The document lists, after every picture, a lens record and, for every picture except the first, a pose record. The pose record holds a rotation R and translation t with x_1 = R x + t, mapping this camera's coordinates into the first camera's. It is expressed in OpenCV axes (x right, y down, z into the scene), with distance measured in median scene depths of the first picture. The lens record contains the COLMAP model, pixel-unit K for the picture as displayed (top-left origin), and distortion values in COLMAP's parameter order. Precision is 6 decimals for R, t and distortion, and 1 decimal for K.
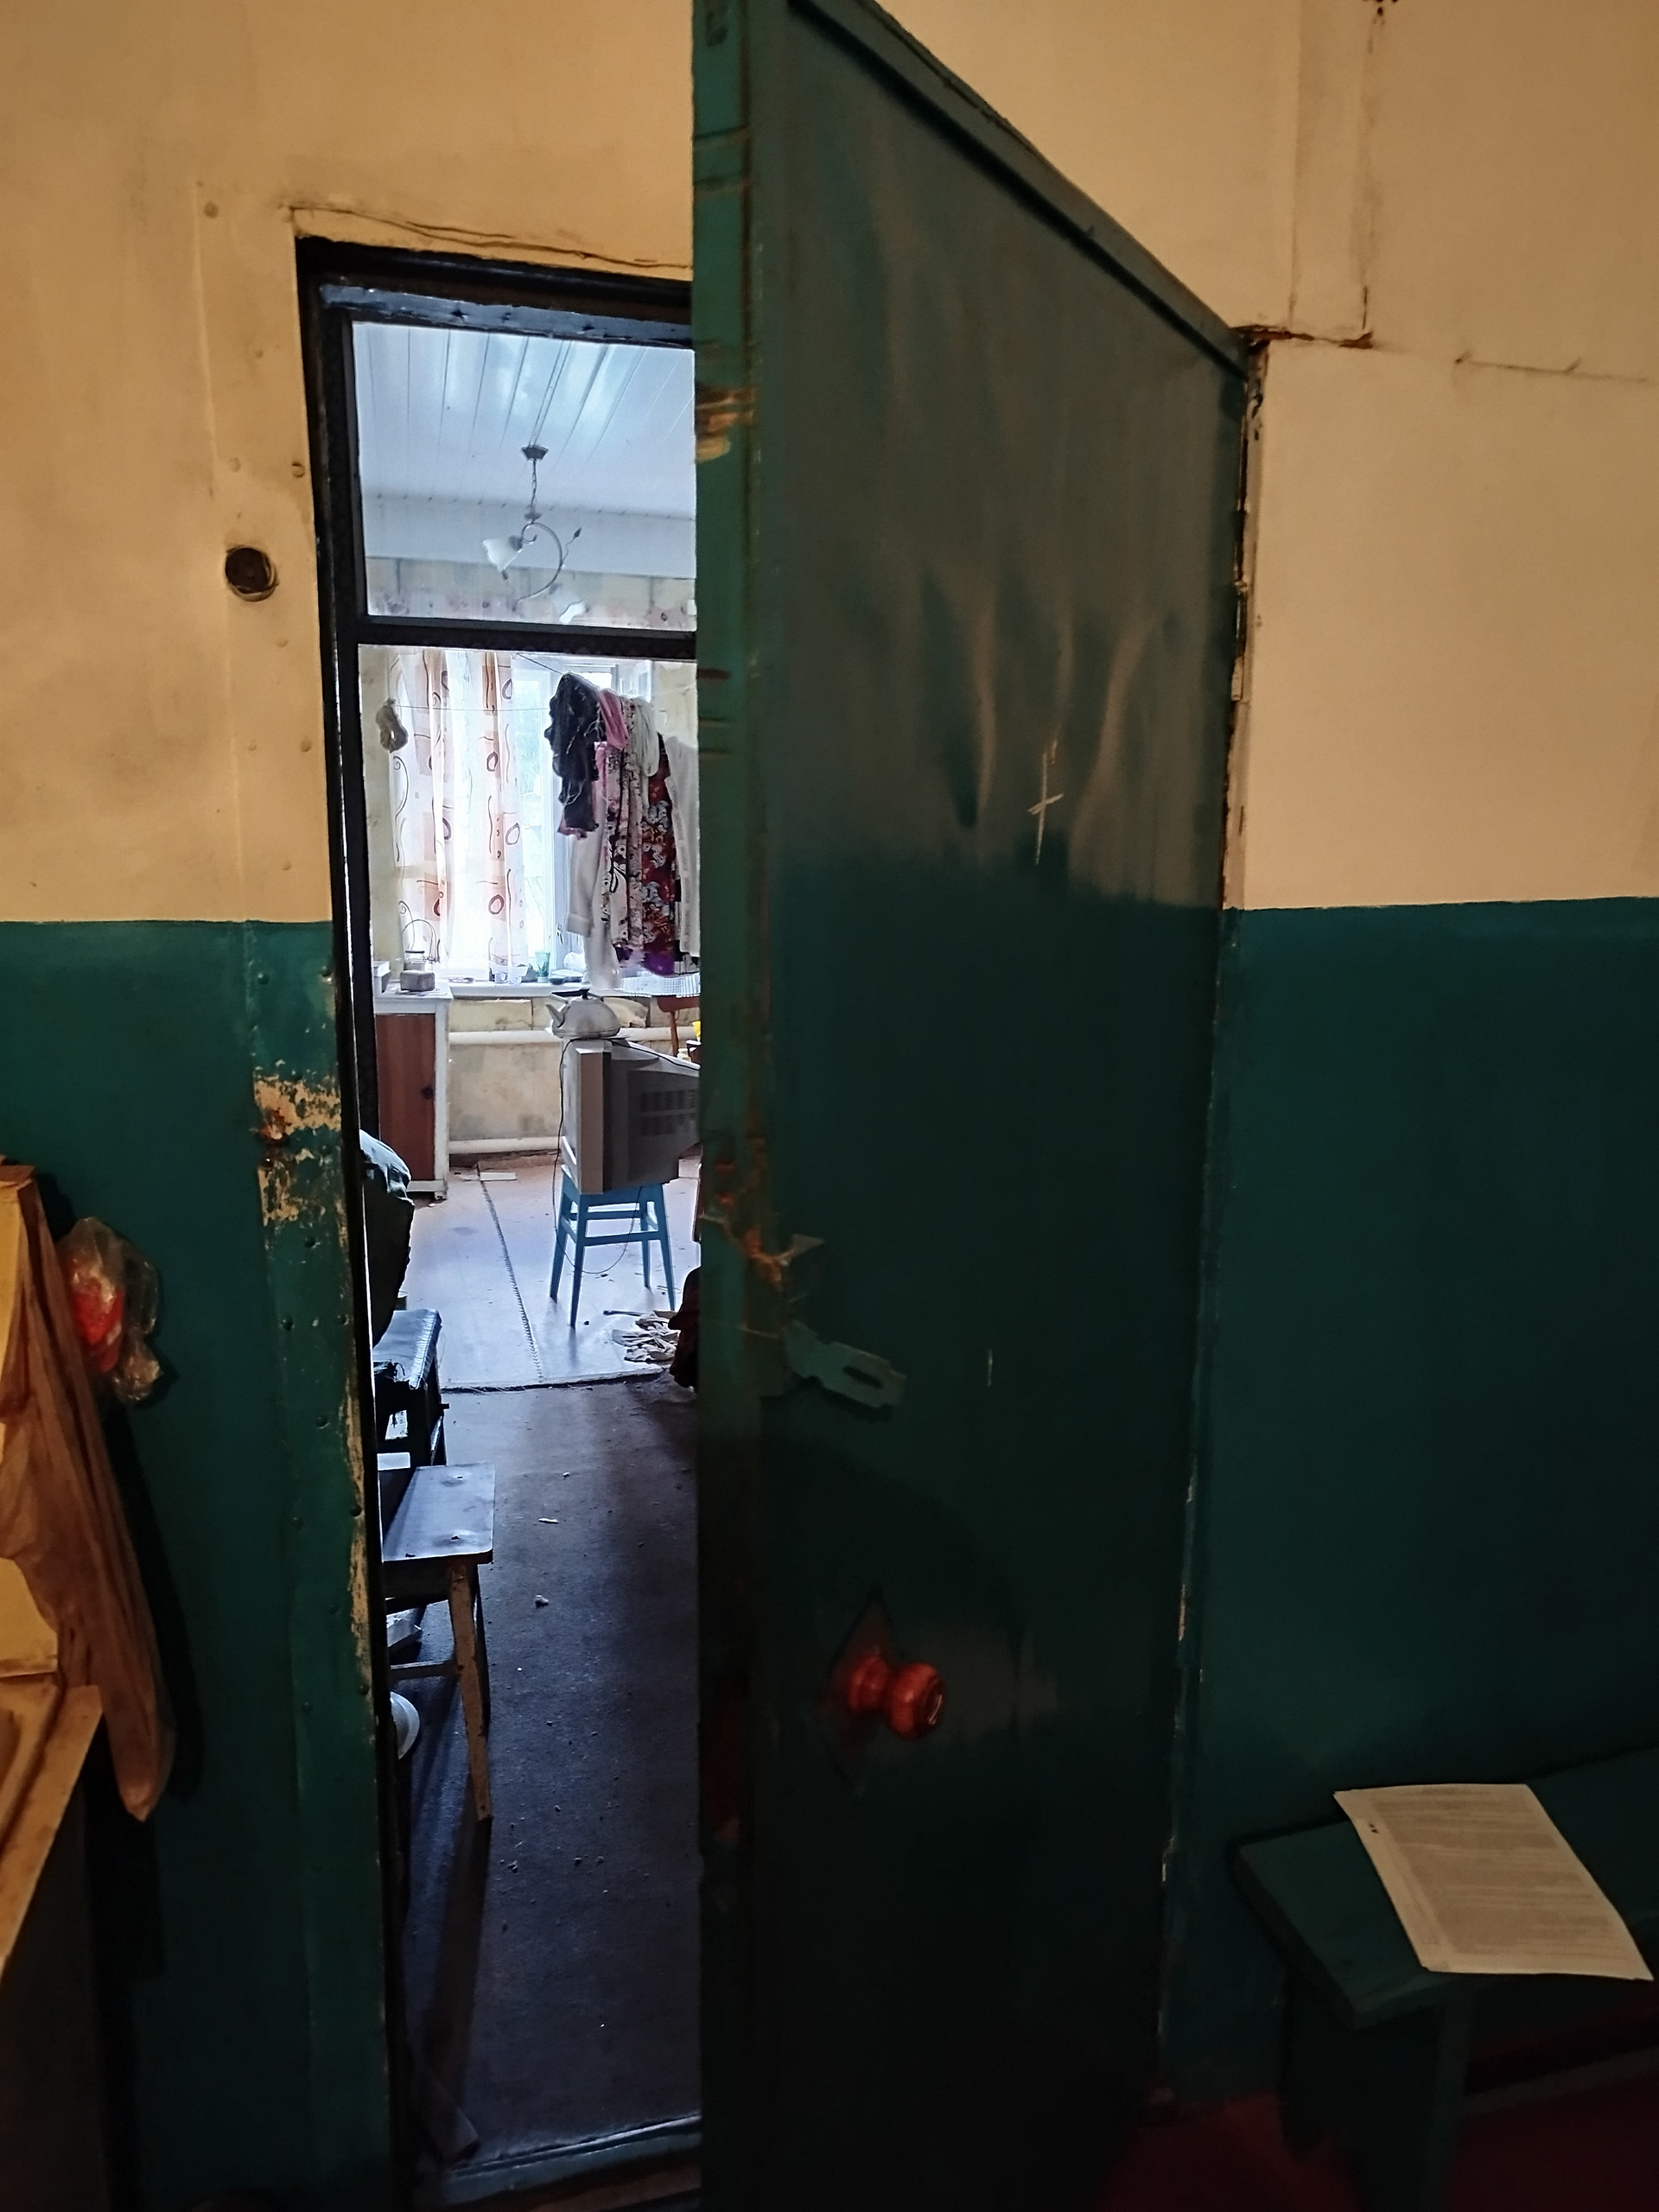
lens RADIAL K [[1568.9, 0, 835.5], [0, 1568.9, 1107.1], [0, 0, 1]] dist [0.010974, 0.009549]
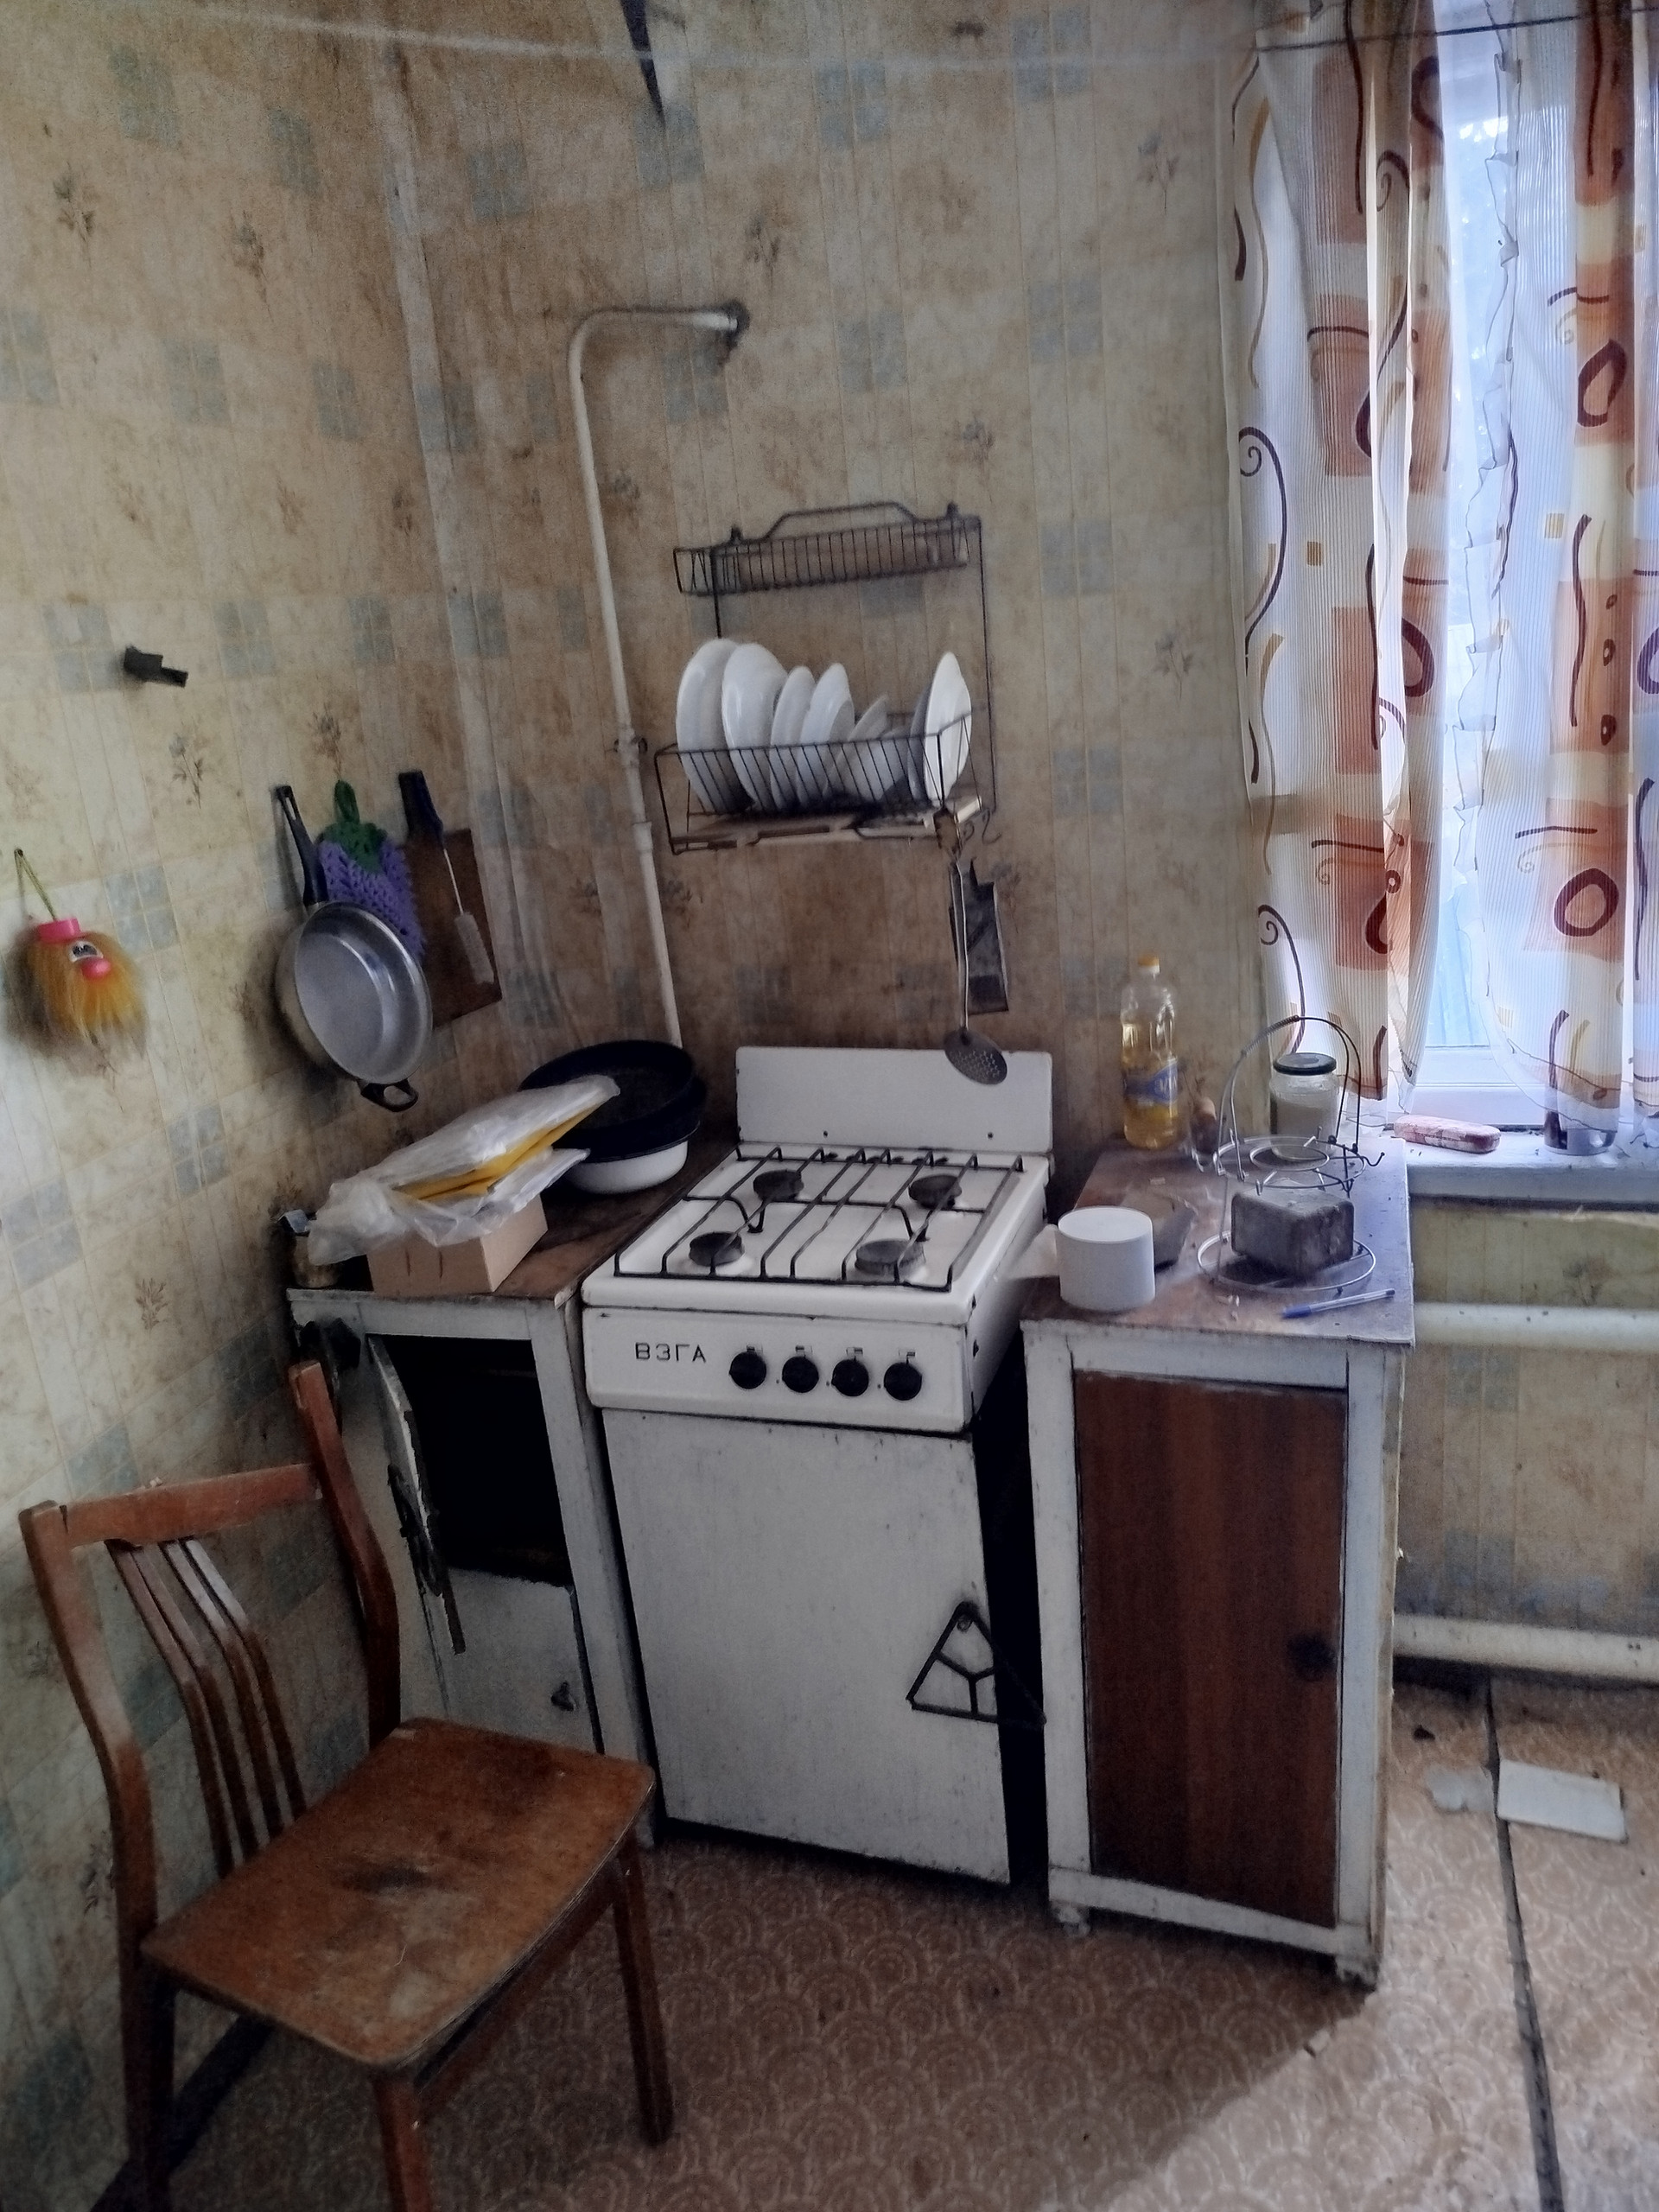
lens RADIAL K [[1568.9, 0, 840.0], [0, 1568.9, 1112.6], [0, 0, 1]] dist [0.010974, 0.009549]
pose [[0.824073, 0.052688, -0.564028, -0.184295], [0.012629, 0.993709, 0.111278, -0.140845], [0.566343, -0.098824, 0.818223, 0.765527]]
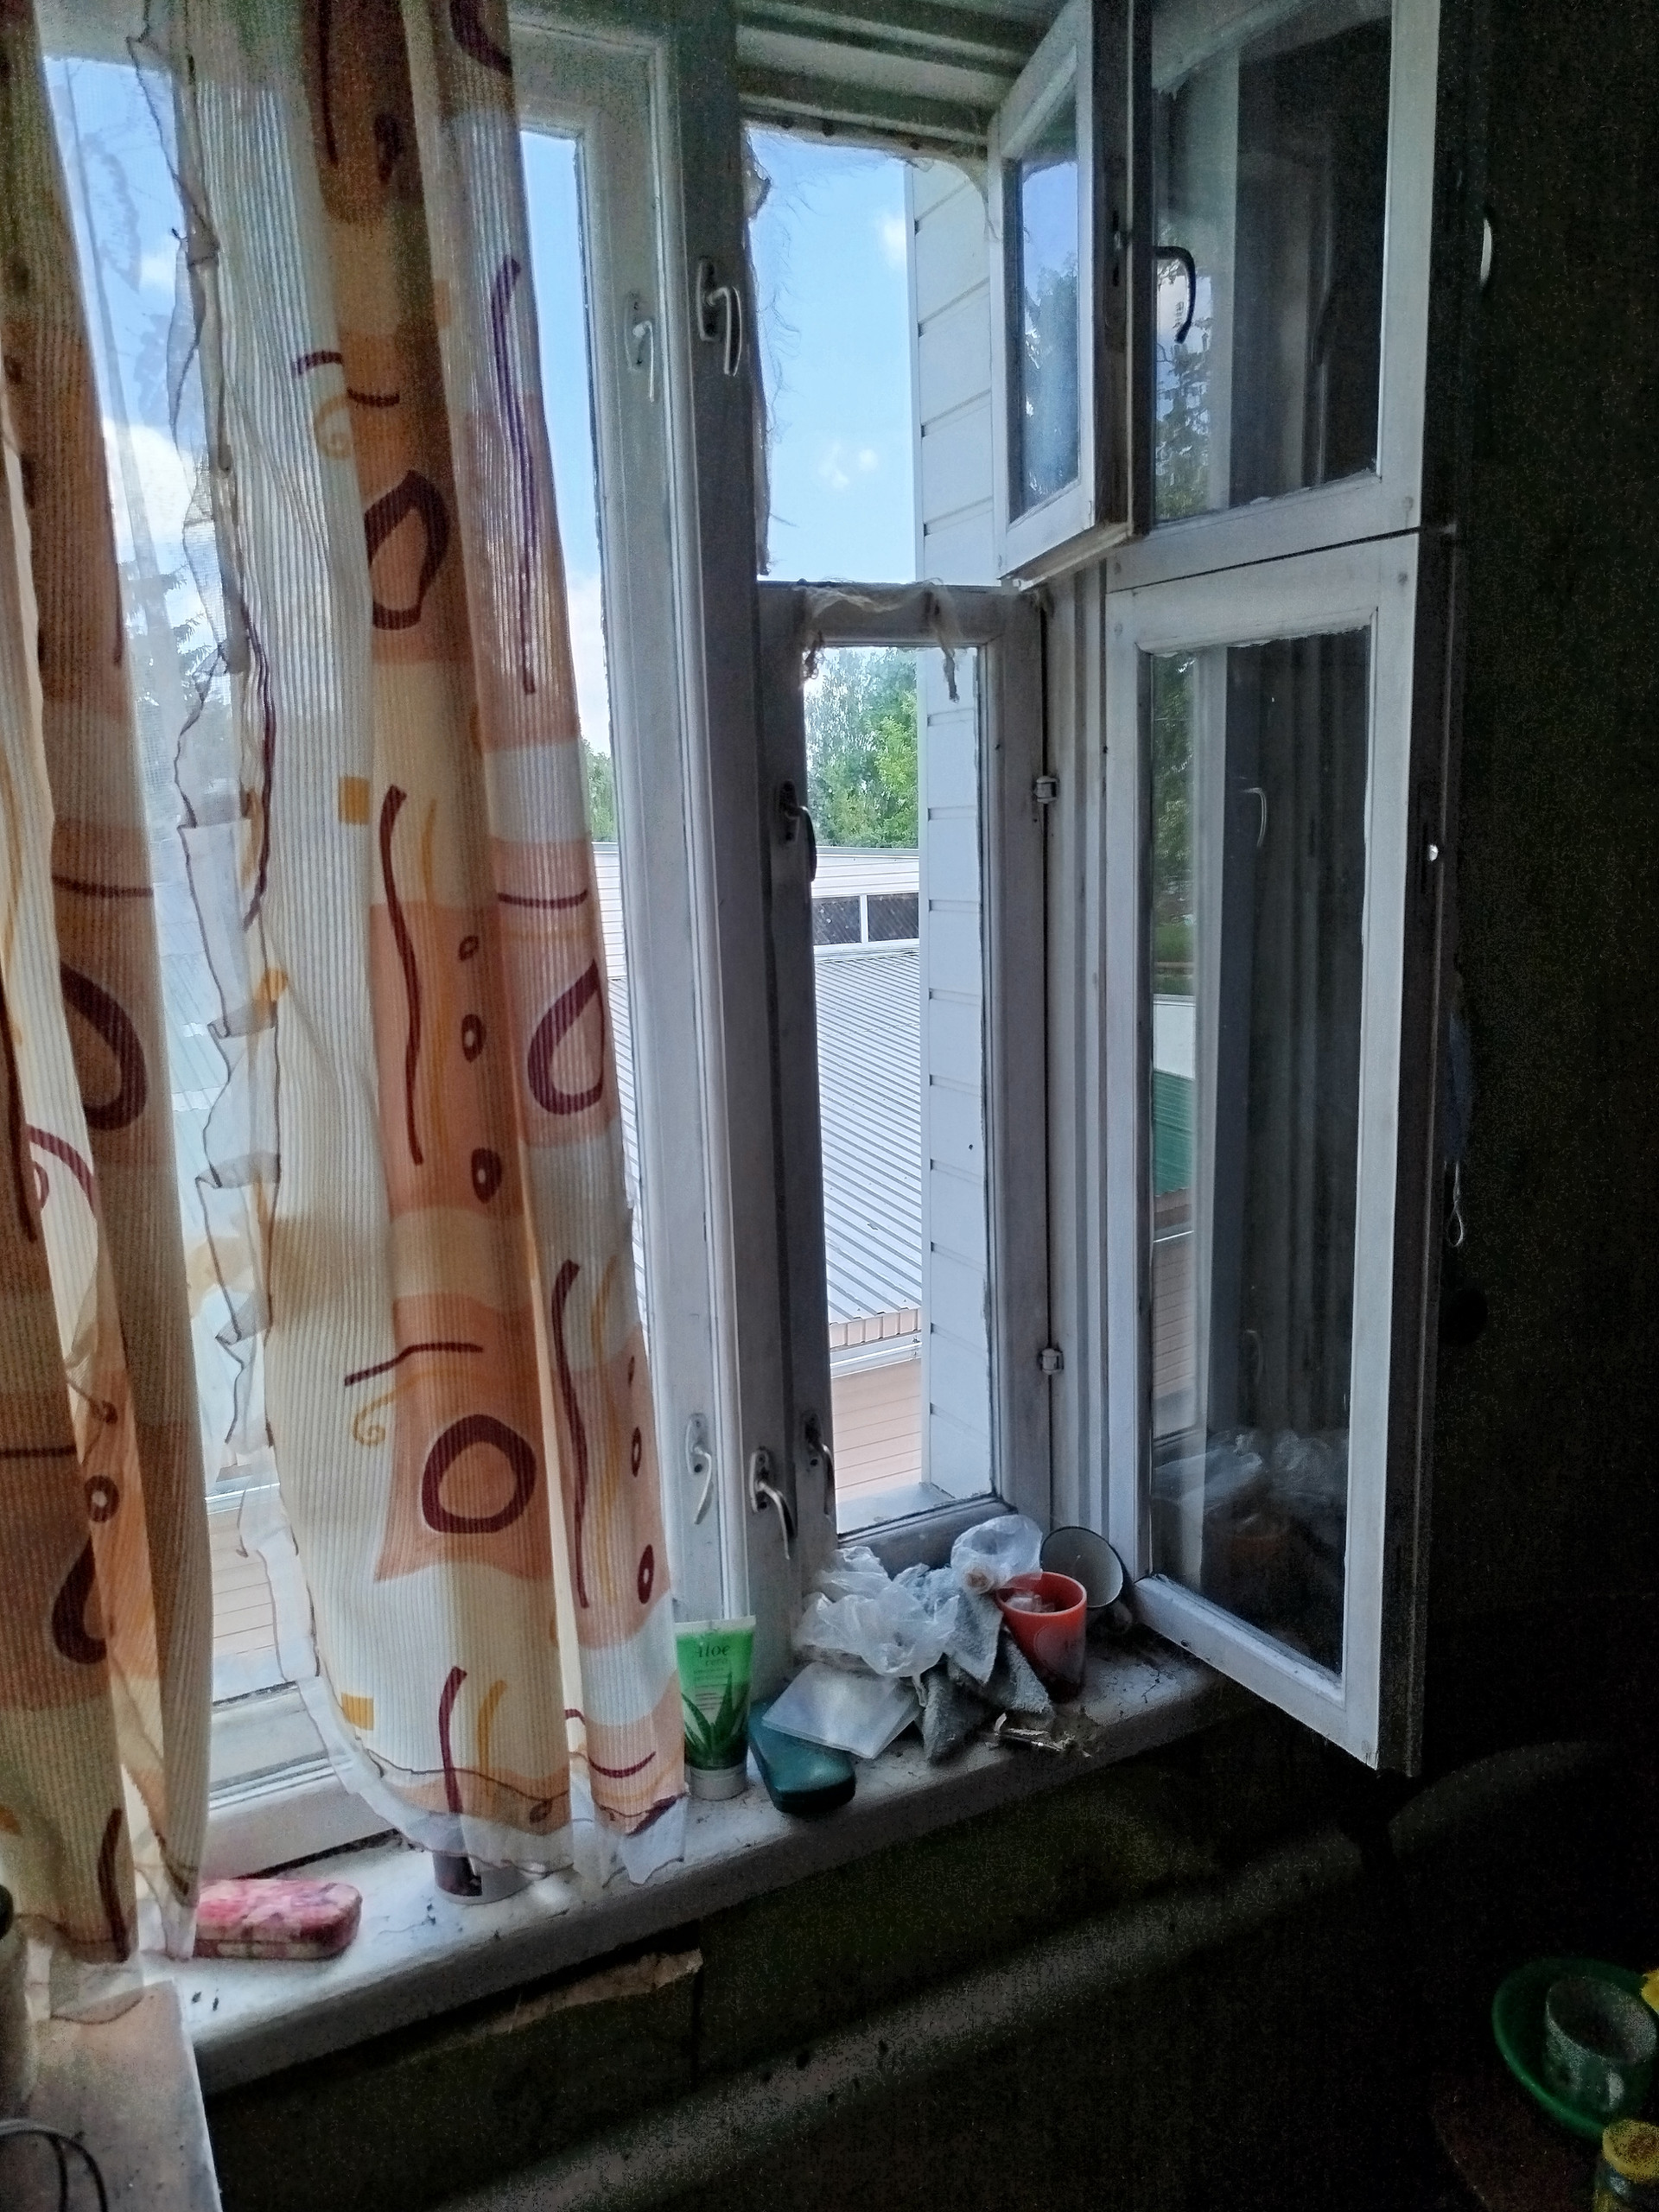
lens RADIAL K [[1568.9, 0, 831.6], [0, 1568.9, 1102.0], [0, 0, 1]] dist [0.010974, 0.009549]
pose [[0.977803, -0.089354, 0.189516, -0.234726], [0.092771, 0.995645, -0.009216, -0.182985], [-0.187867, 0.026593, 0.981834, 0.945746]]
